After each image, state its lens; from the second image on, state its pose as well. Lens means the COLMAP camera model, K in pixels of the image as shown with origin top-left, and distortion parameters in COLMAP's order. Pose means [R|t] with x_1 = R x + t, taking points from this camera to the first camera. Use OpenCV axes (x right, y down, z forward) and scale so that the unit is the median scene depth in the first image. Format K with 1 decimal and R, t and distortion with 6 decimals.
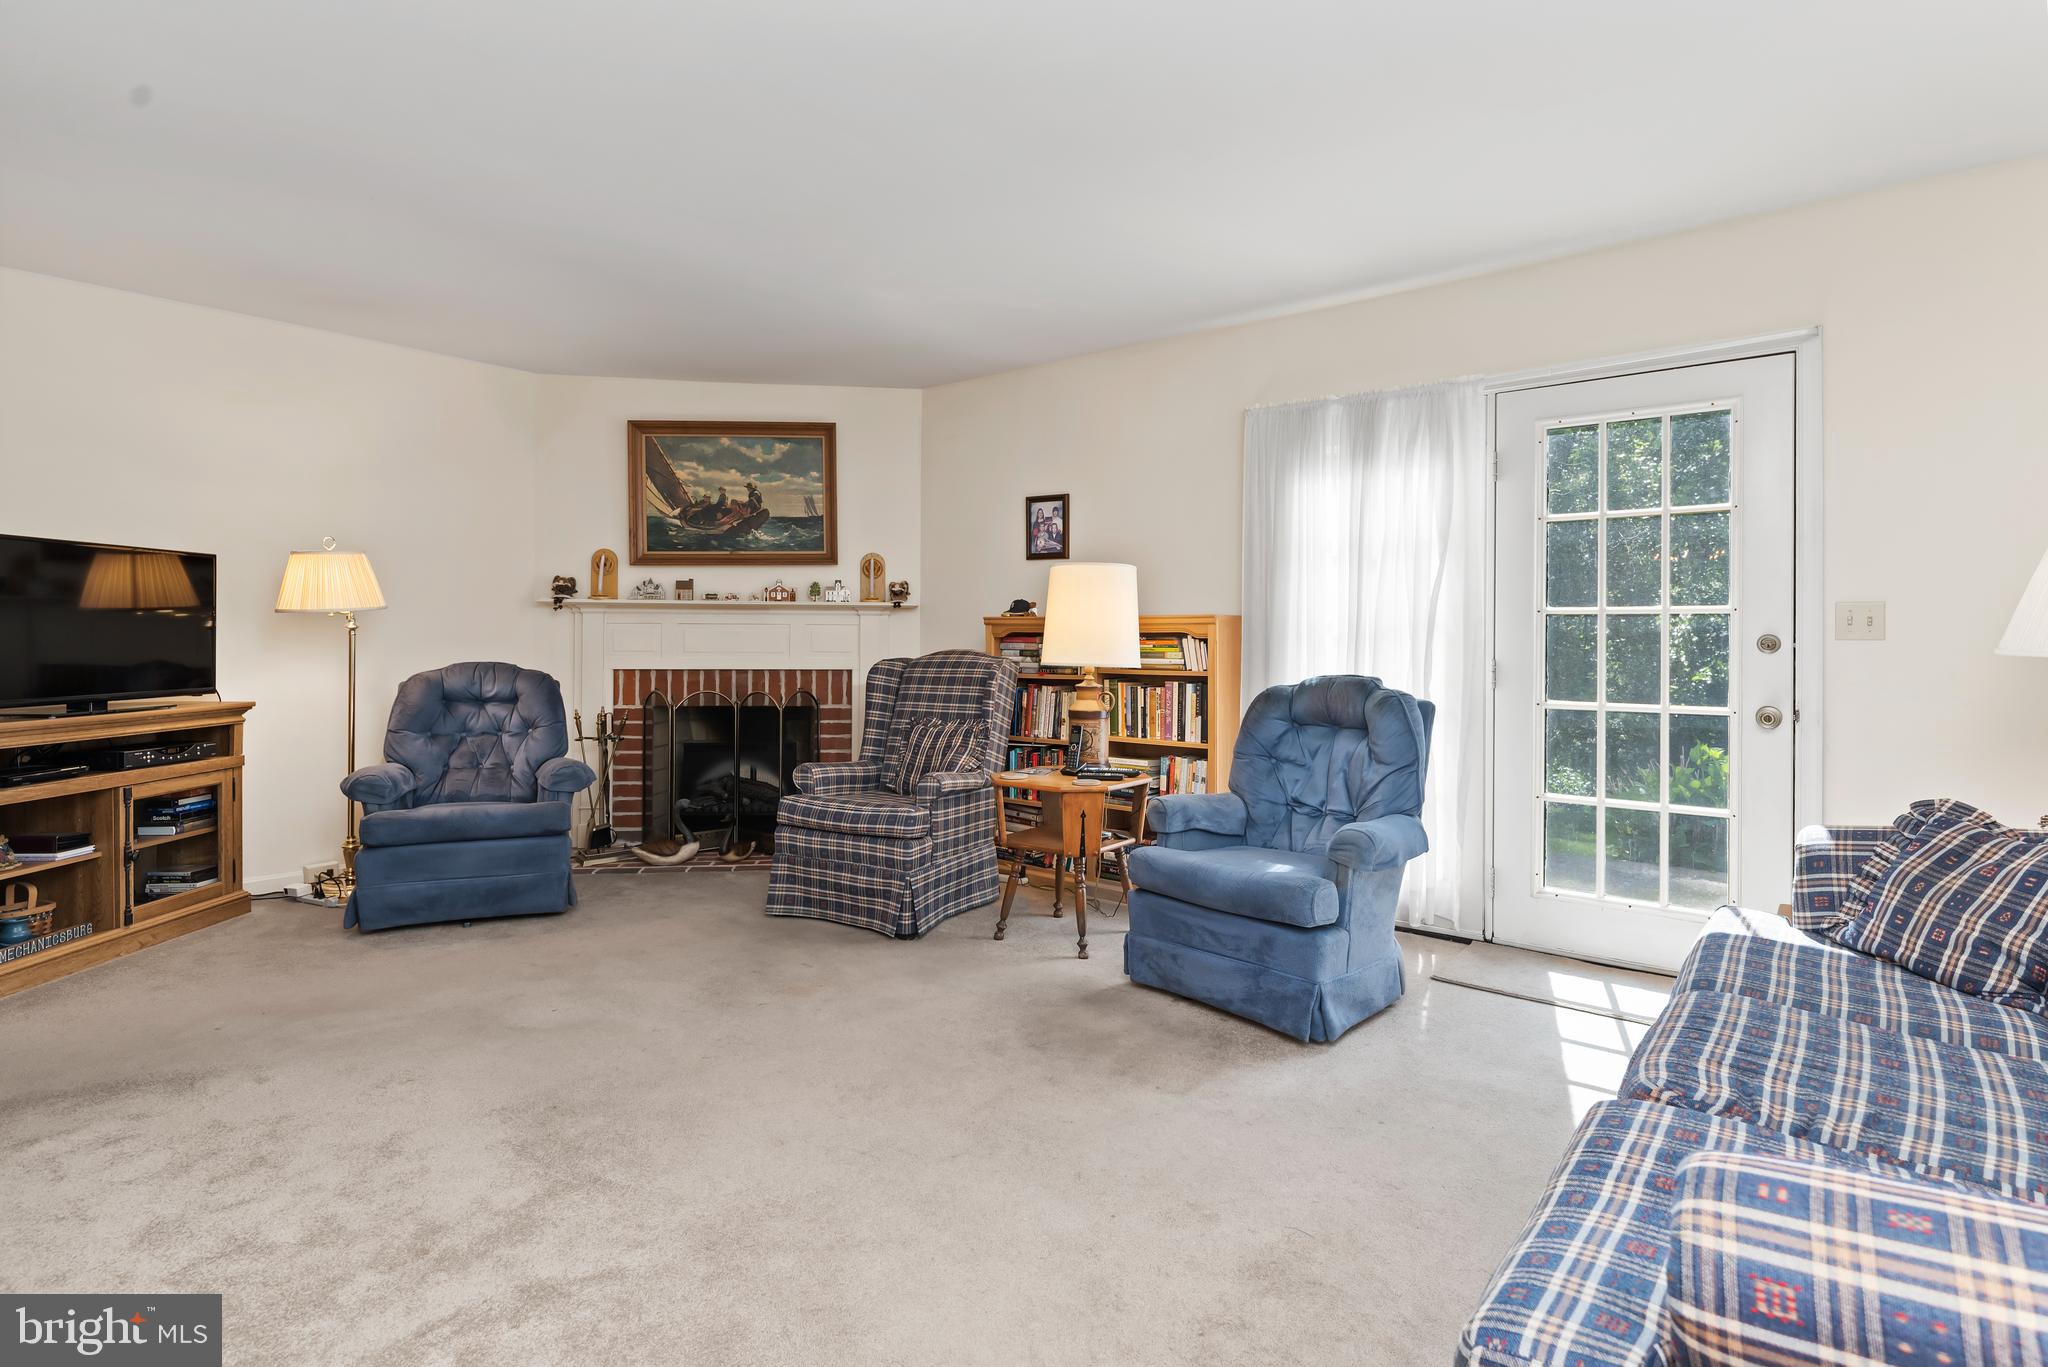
lens RADIAL K [[1025.0, 0, 1034.7], [0, 1025.0, 623.7], [0, 0, 1]] dist [0.002438, 0.001097]
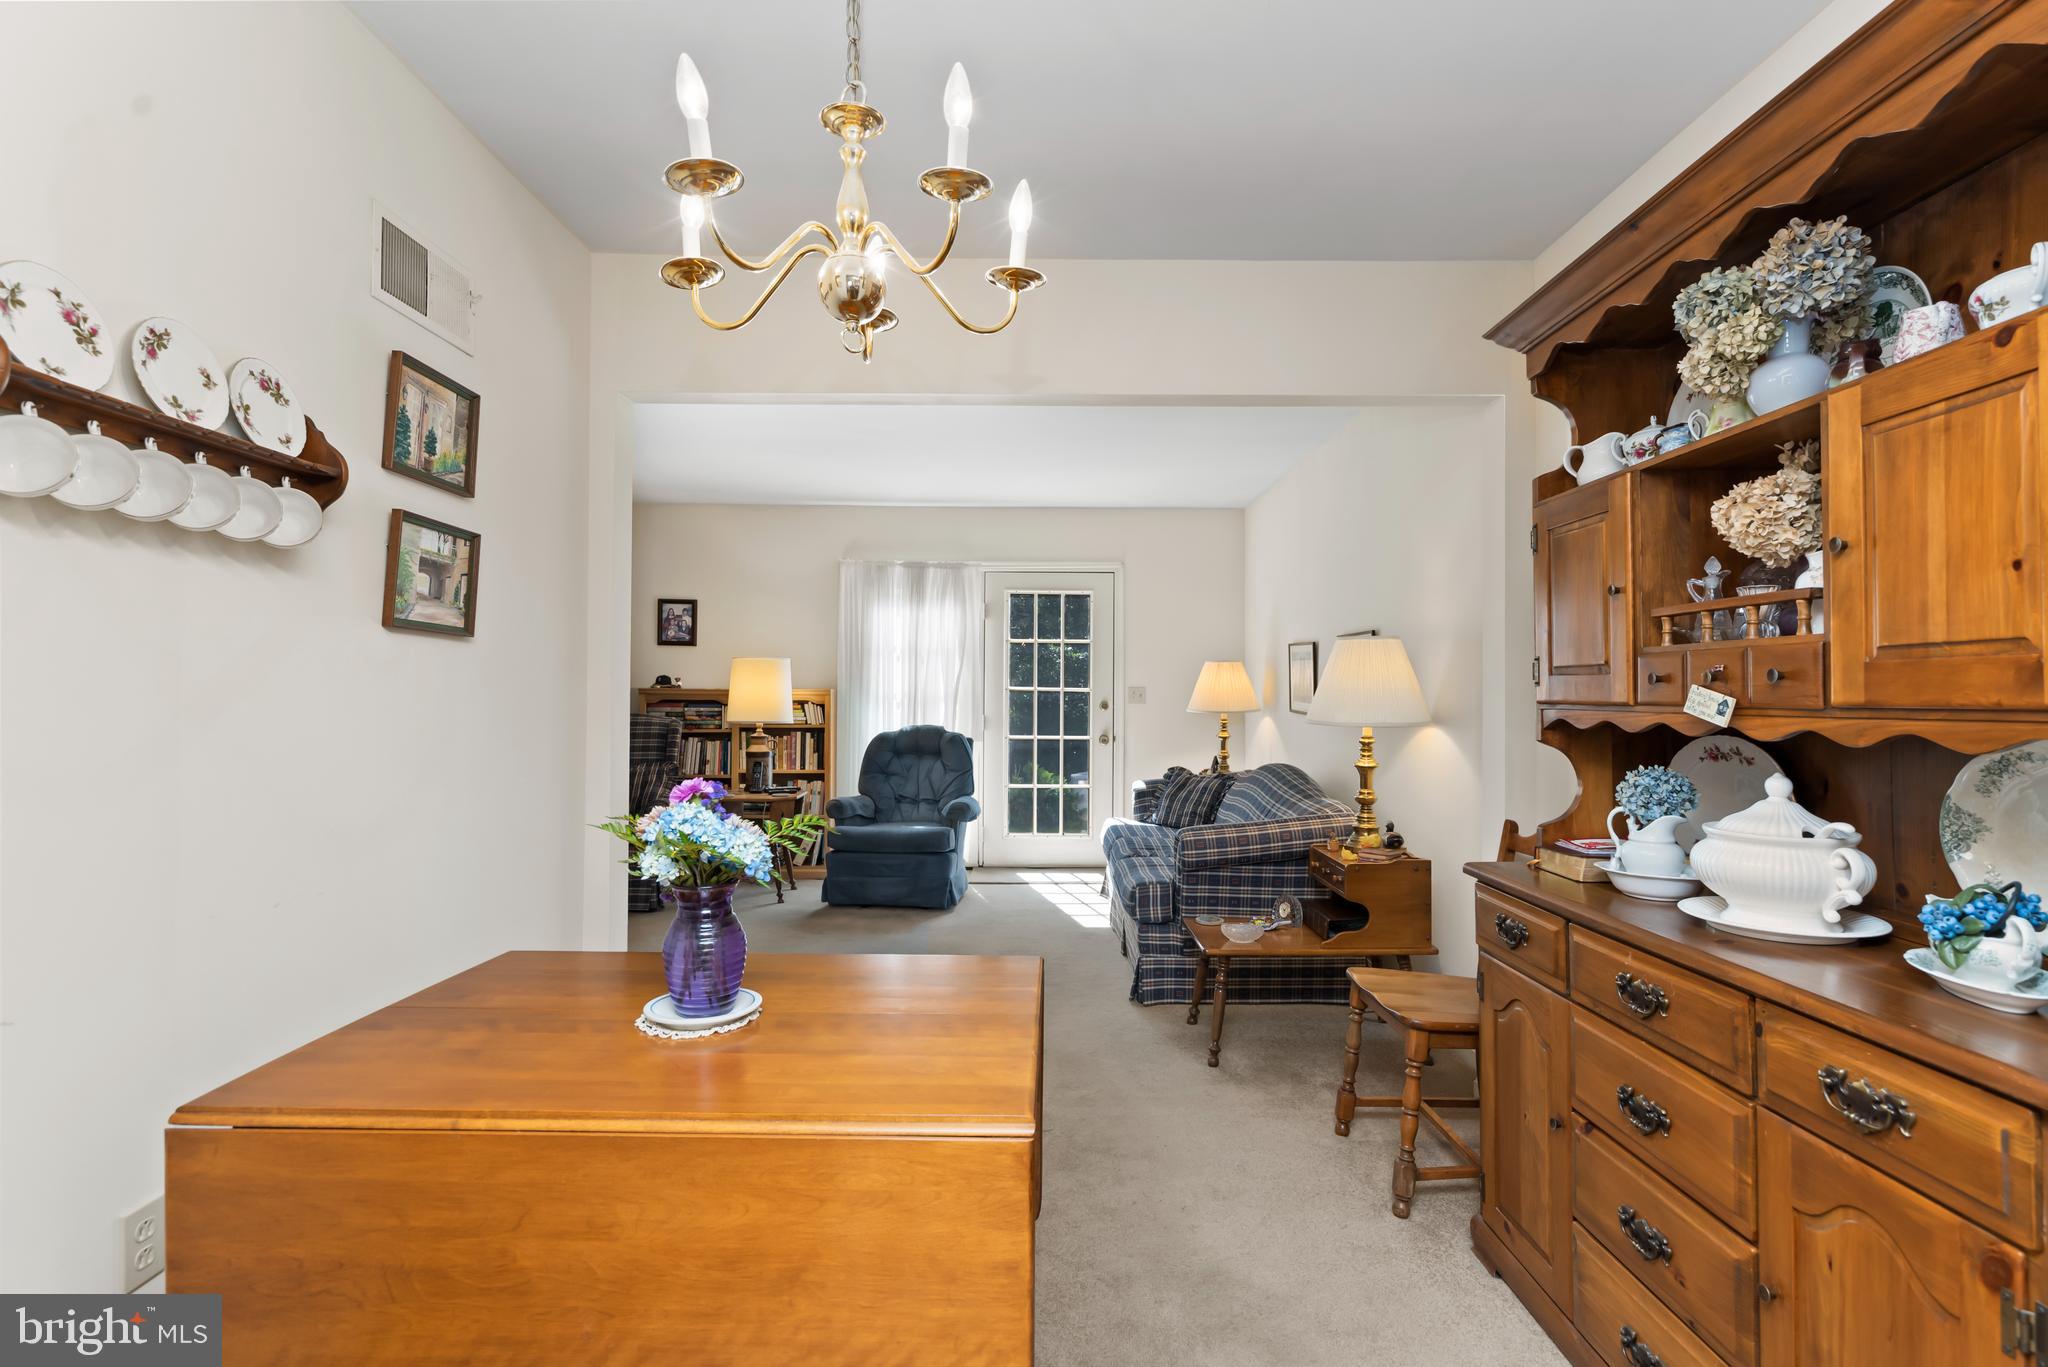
lens RADIAL K [[999.5, 0, 1049.2], [0, 999.5, 681.3], [0, 0, 1]] dist [-0.000807, 0.000894]
pose [[0.771850, 0.004805, 0.635786, -0.579269], [-0.009964, 0.999940, 0.004539, -0.033291], [-0.635726, -0.009839, 0.771852, -0.447623]]
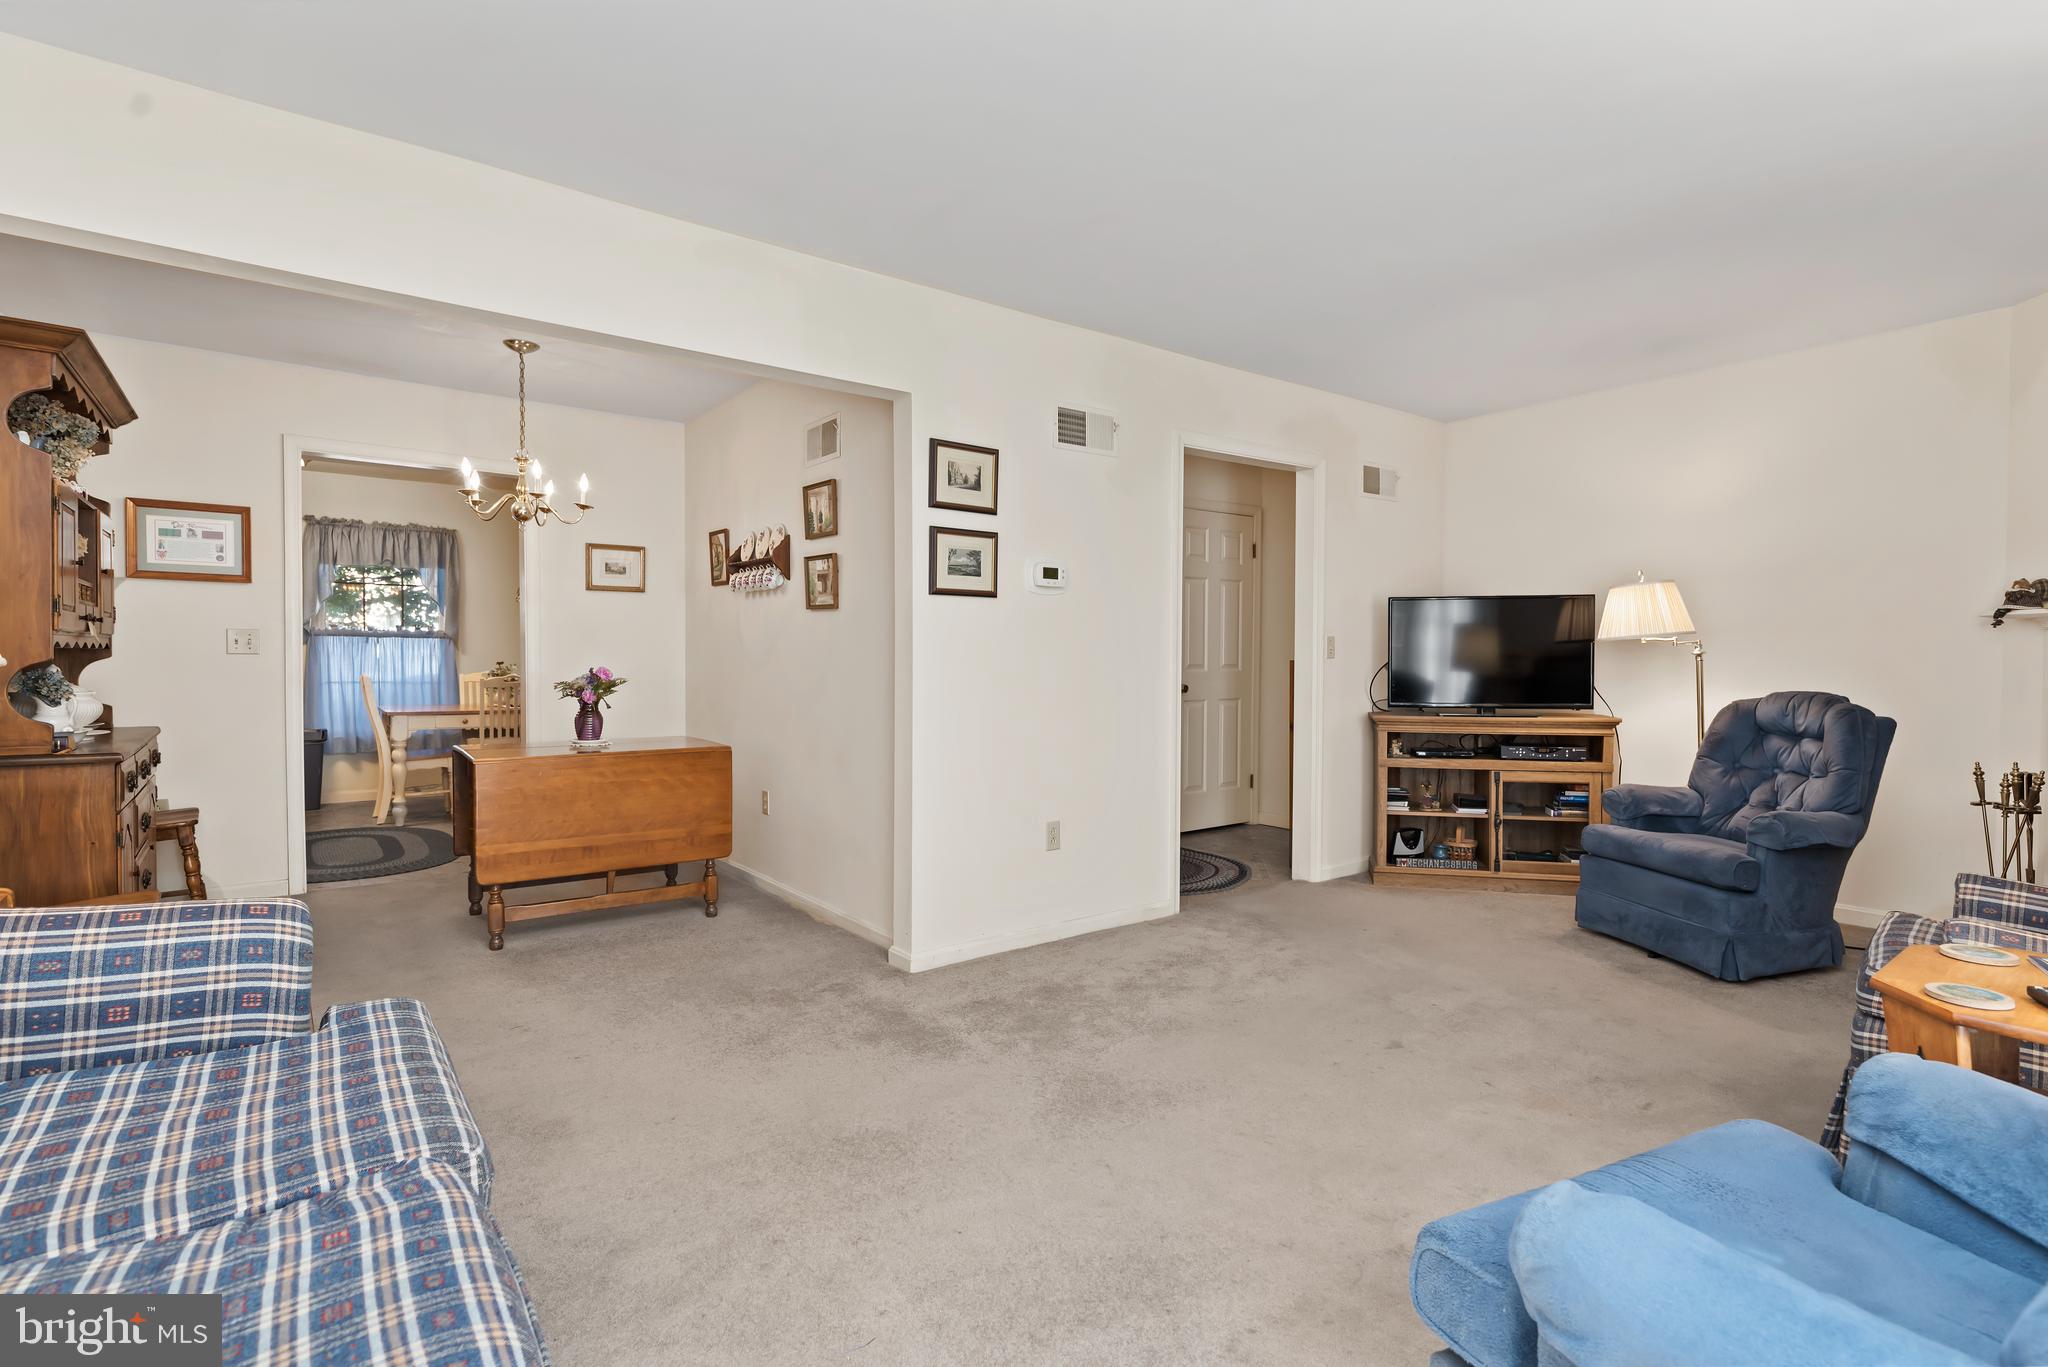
lens RADIAL K [[999.5, 0, 1049.2], [0, 999.5, 681.3], [0, 0, 1]] dist [-0.000807, 0.000894]
pose [[-0.238180, 0.016151, -0.971087, 0.506323], [0.009971, 0.999850, 0.014184, 0.012383], [0.971170, -0.006304, -0.238306, 0.669671]]
